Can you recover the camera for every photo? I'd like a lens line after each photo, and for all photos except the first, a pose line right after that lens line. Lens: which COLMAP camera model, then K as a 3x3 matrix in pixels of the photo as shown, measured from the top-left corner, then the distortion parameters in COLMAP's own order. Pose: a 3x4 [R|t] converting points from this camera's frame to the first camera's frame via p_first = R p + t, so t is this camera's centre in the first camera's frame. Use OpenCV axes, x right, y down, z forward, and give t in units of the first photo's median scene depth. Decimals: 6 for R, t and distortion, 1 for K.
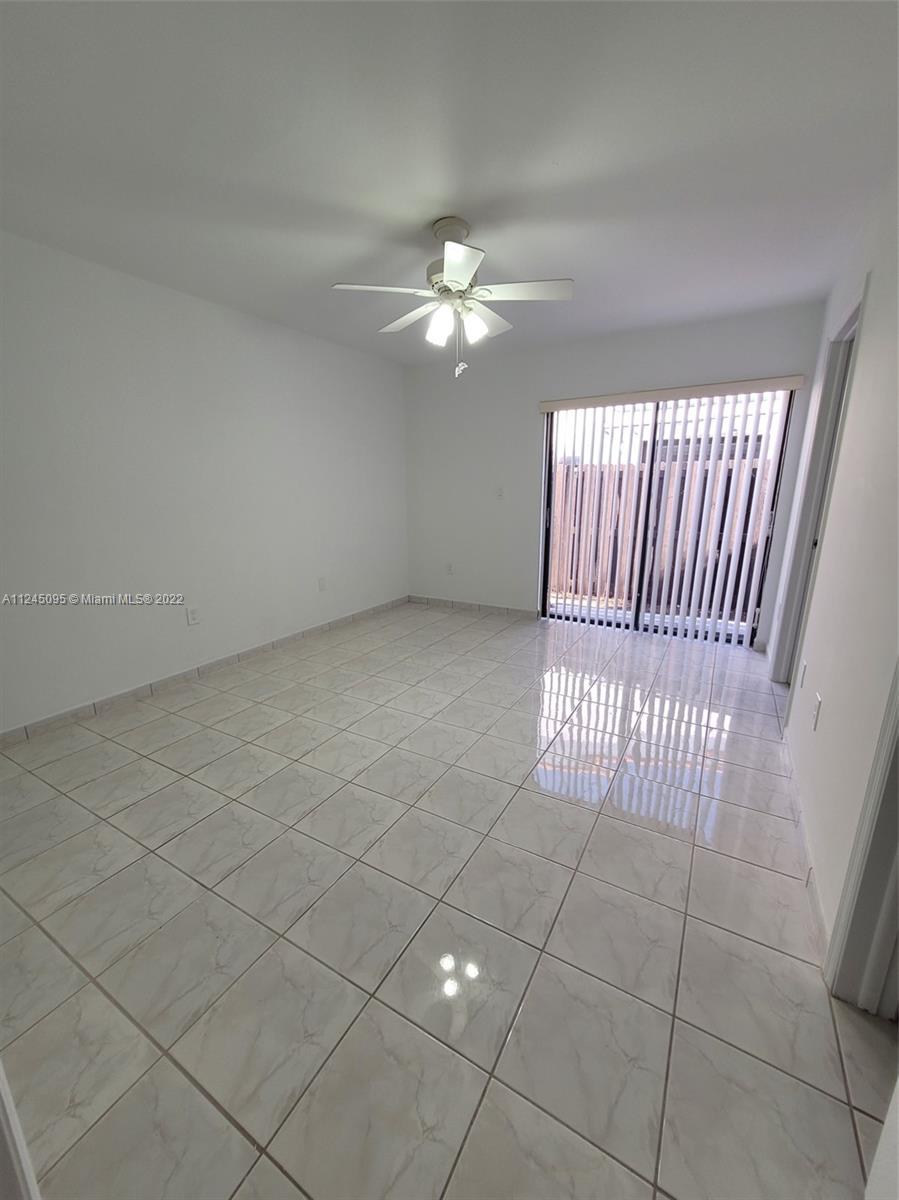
lens RADIAL K [[477.2, 0, 440.9], [0, 477.2, 605.7], [0, 0, 1]] dist [0.000822, 0.005087]
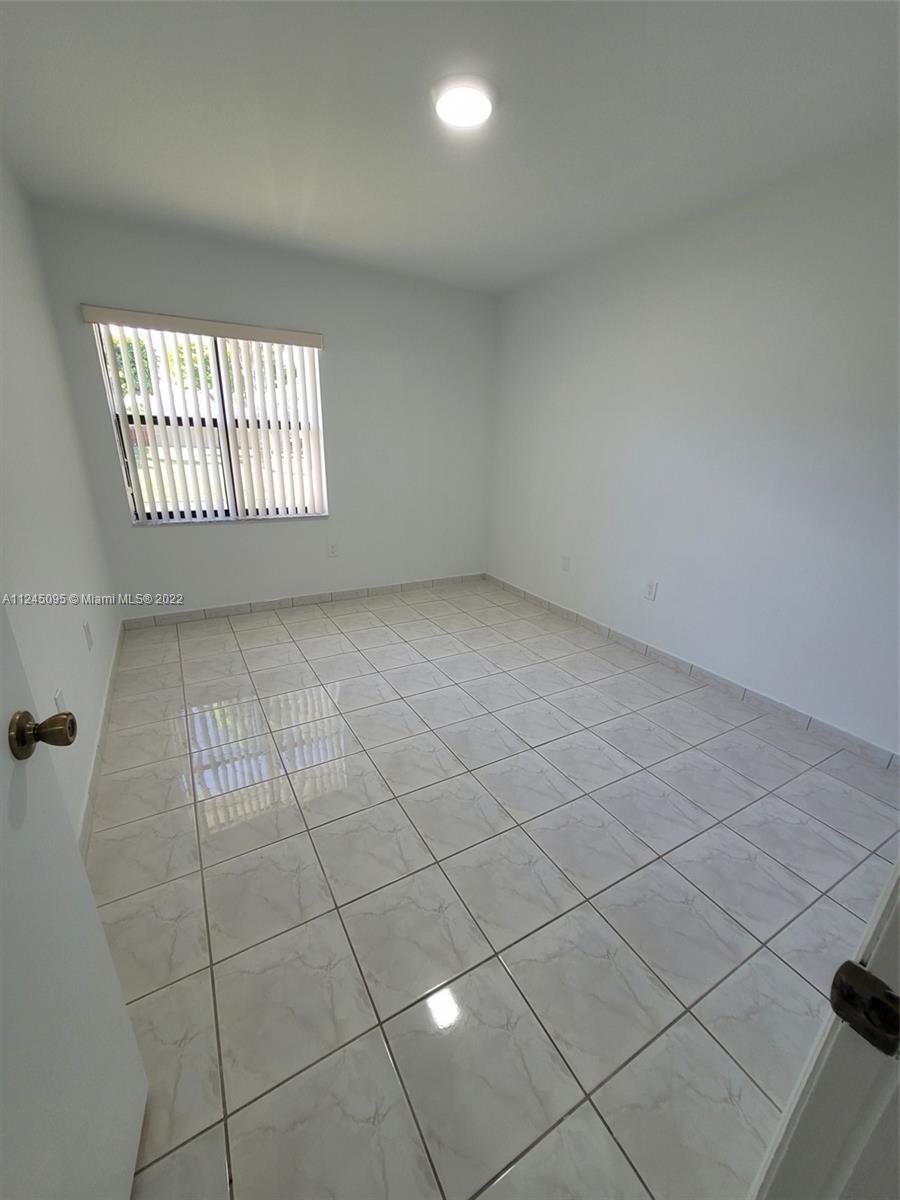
lens RADIAL K [[516.2, 0, 427.9], [0, 516.2, 618.1], [0, 0, 1]] dist [-0.008535, 0.006504]
pose [[0.485473, -0.287534, 0.825615, -0.969759], [0.199633, 0.955877, 0.215513, -0.135721], [-0.851154, 0.060194, 0.521454, 0.548287]]
